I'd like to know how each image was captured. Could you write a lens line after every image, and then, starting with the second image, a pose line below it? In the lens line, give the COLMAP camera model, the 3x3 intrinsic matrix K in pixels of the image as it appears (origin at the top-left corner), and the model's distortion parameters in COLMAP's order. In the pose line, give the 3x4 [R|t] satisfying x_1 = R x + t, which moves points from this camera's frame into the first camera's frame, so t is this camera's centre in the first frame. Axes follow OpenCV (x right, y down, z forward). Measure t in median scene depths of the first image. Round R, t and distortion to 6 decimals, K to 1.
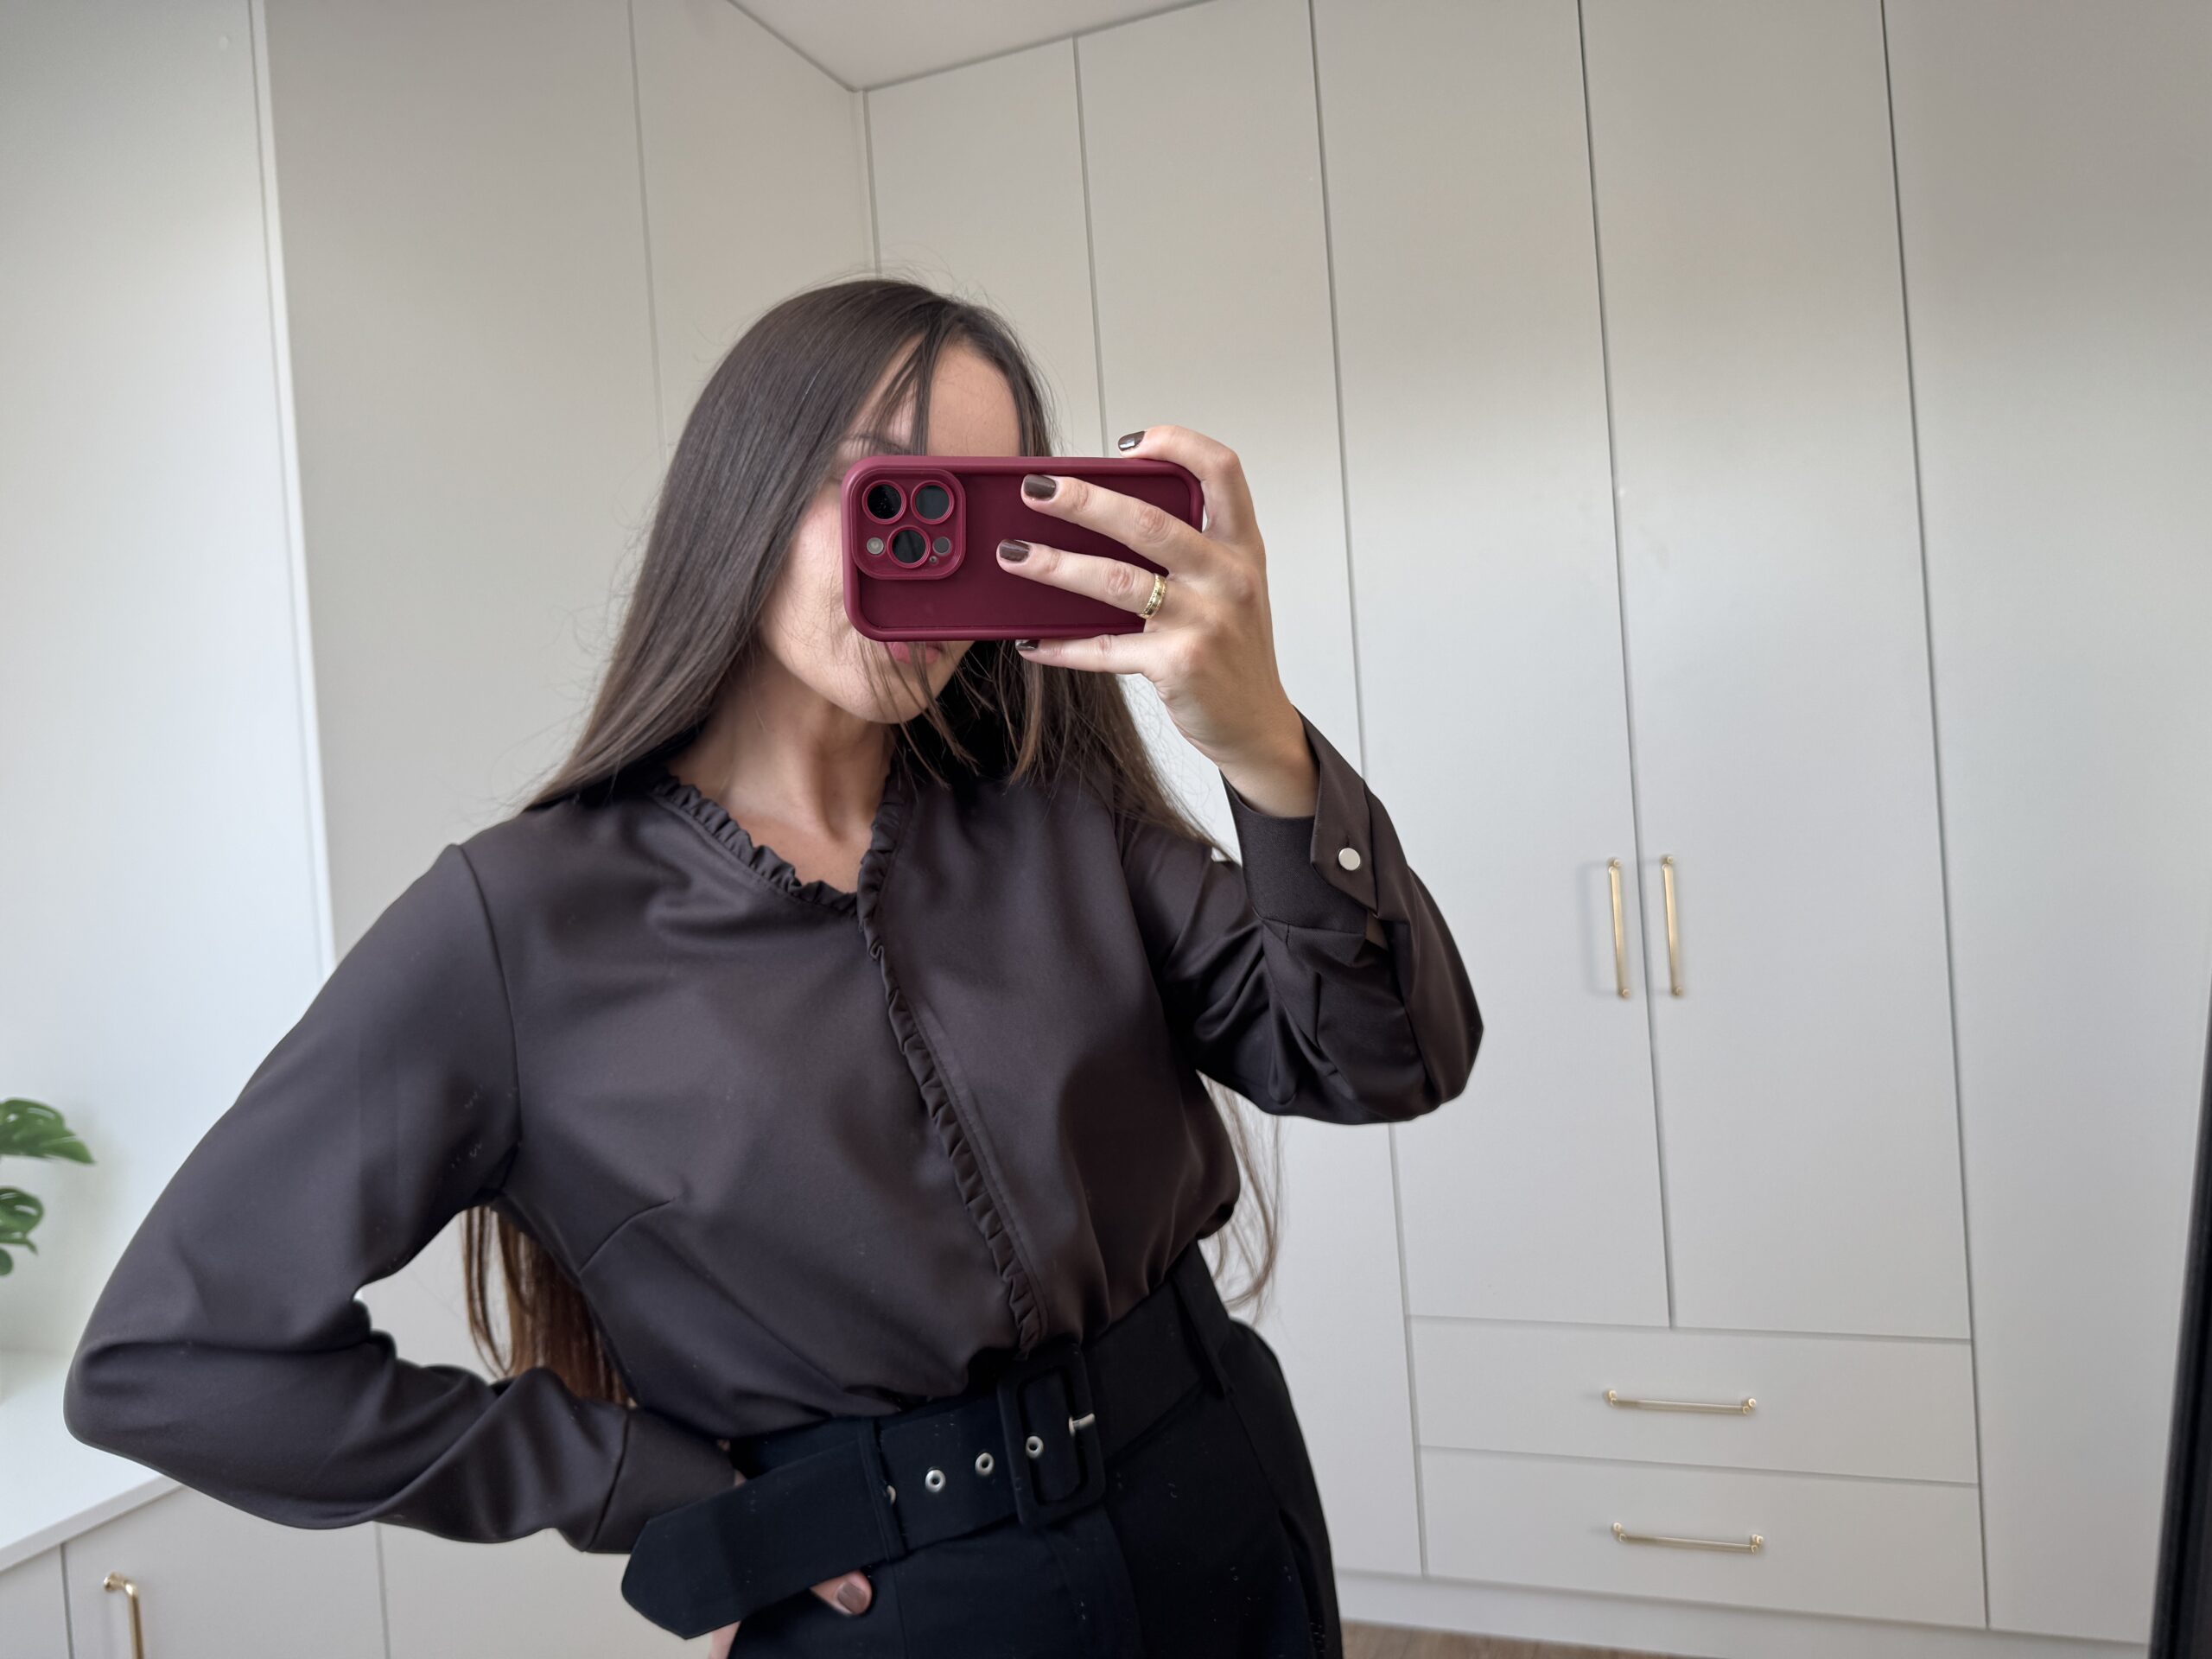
lens RADIAL K [[1644.2, 0, 1106.0], [0, 1644.2, 829.5], [0, 0, 1]] dist [0.021204, 0.000227]
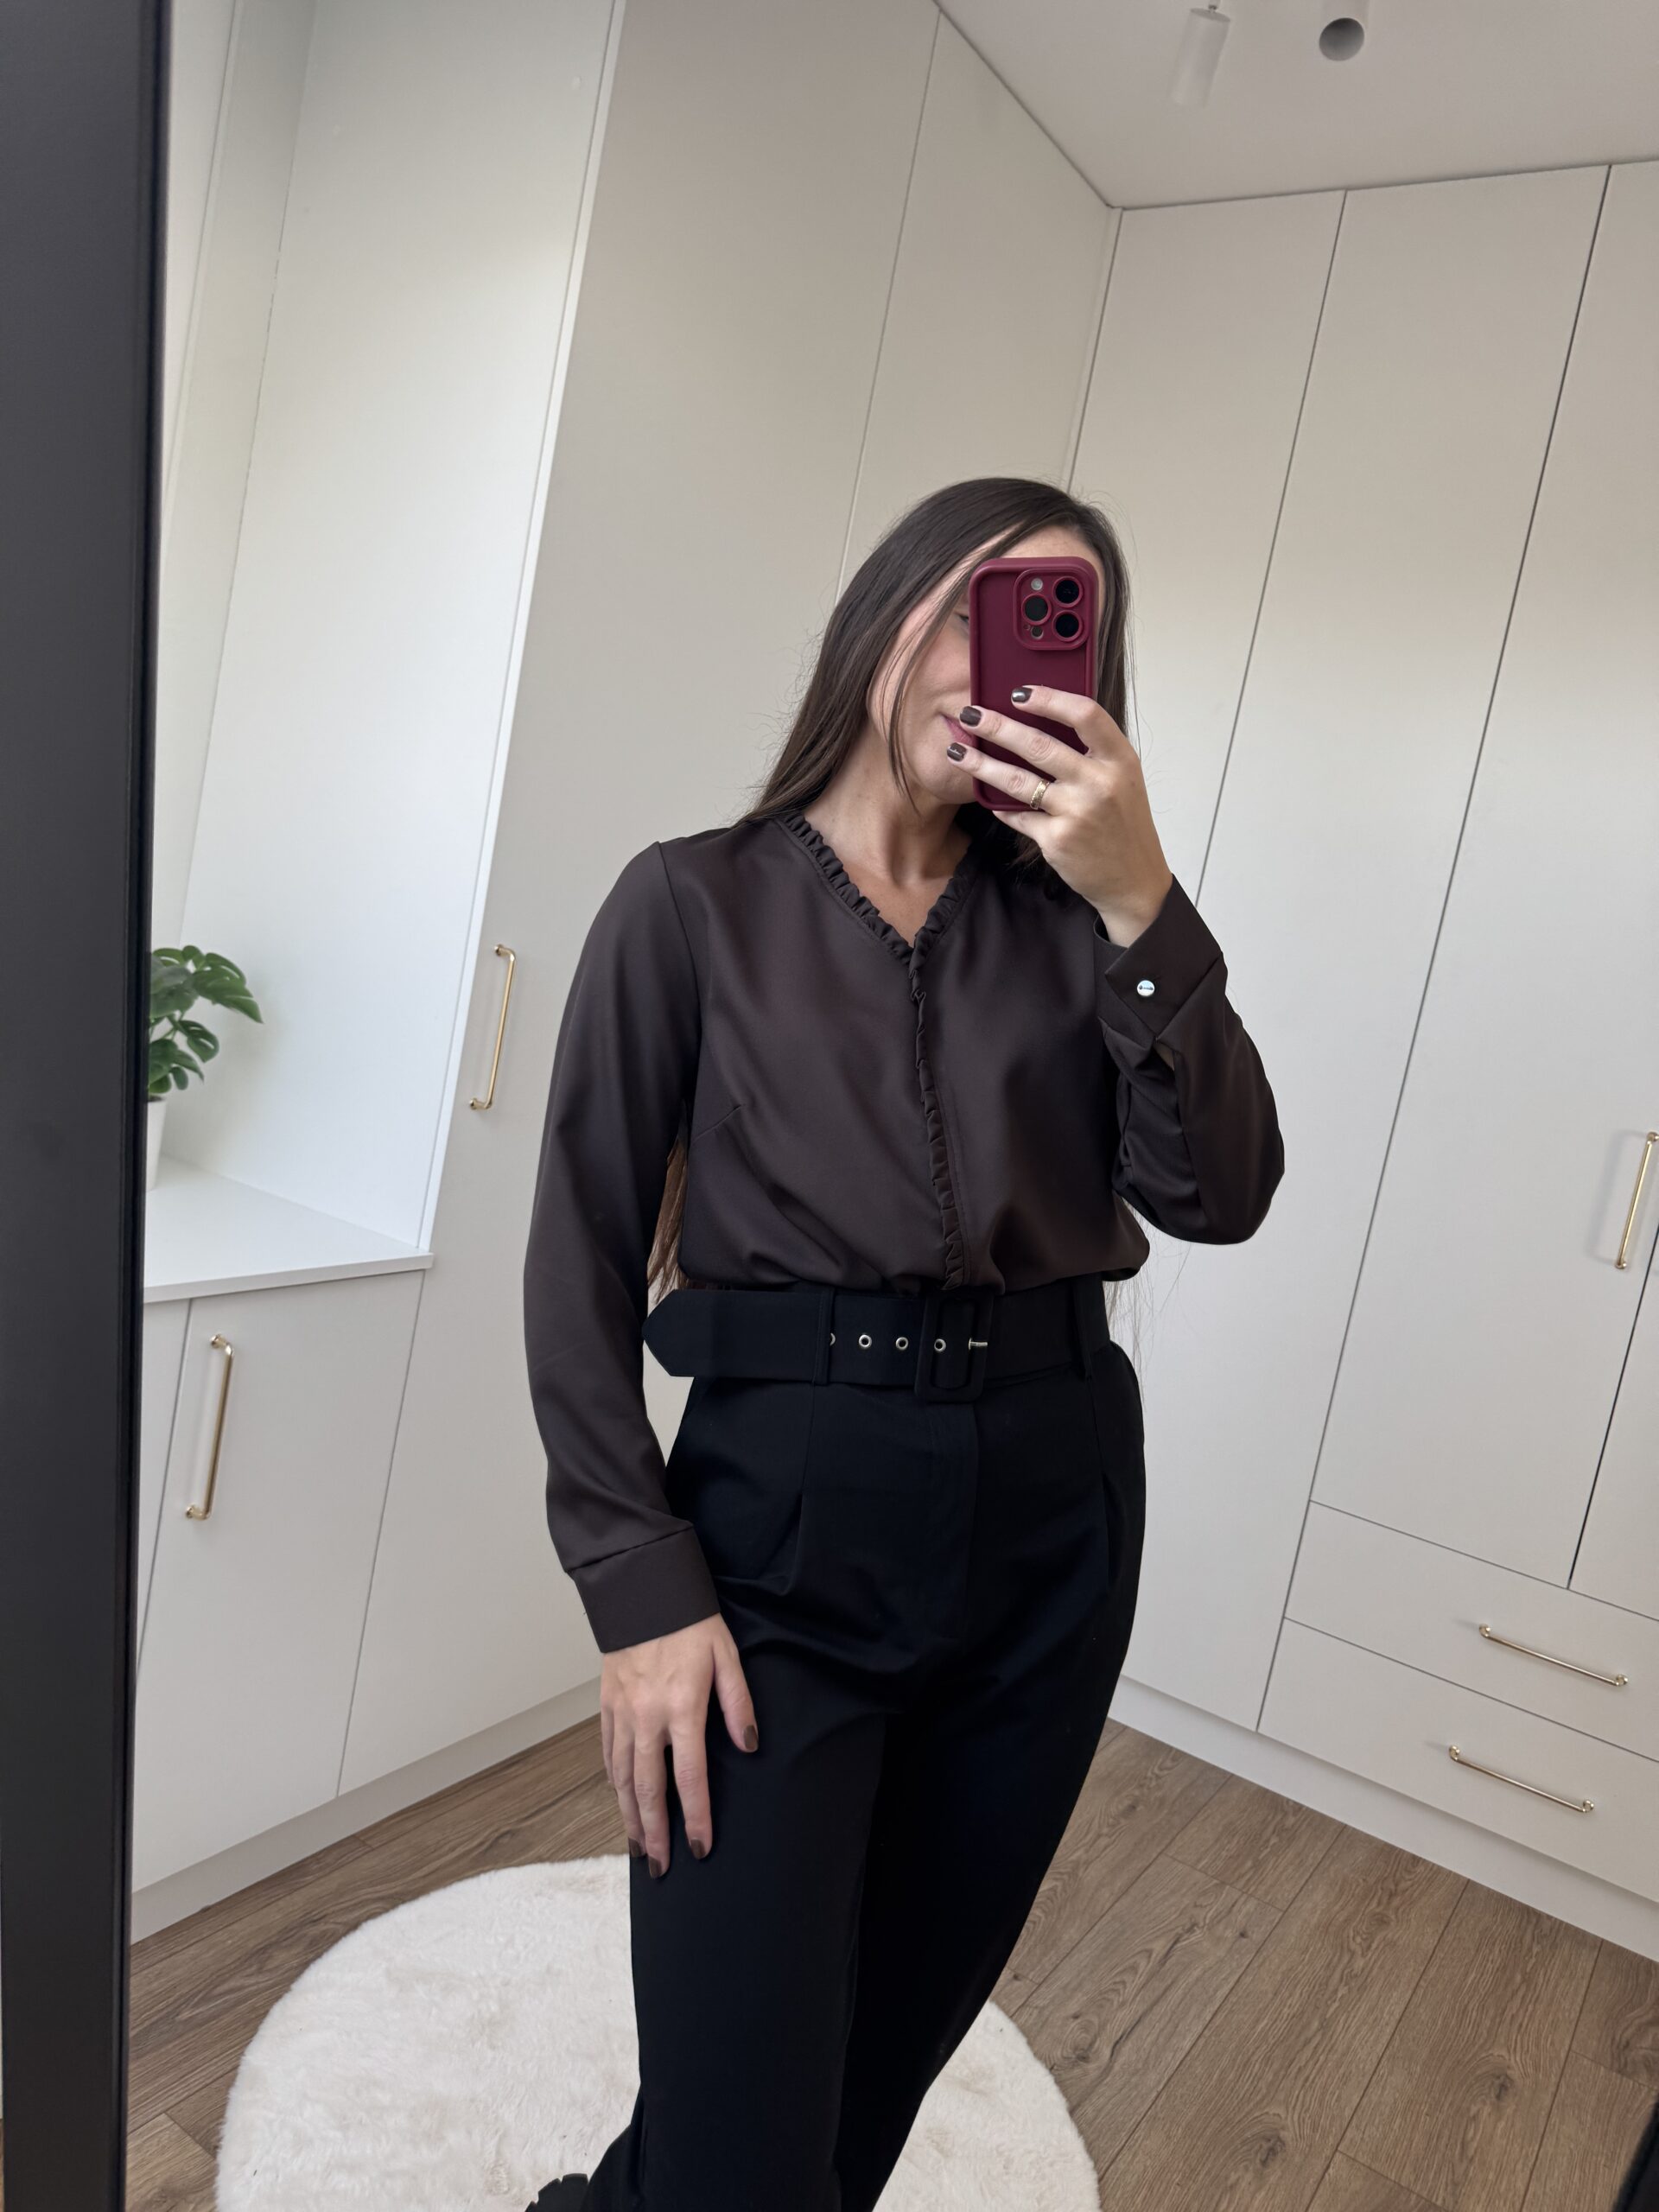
lens RADIAL K [[1644.2, 0, 829.5], [0, 1644.2, 1106.0], [0, 0, 1]] dist [0.021204, 0.000227]
pose [[0.946724, 0.268842, -0.177305, 0.021391], [-0.249893, 0.960540, 0.122130, 0.009075], [0.203143, -0.071316, 0.976549, -0.124260]]
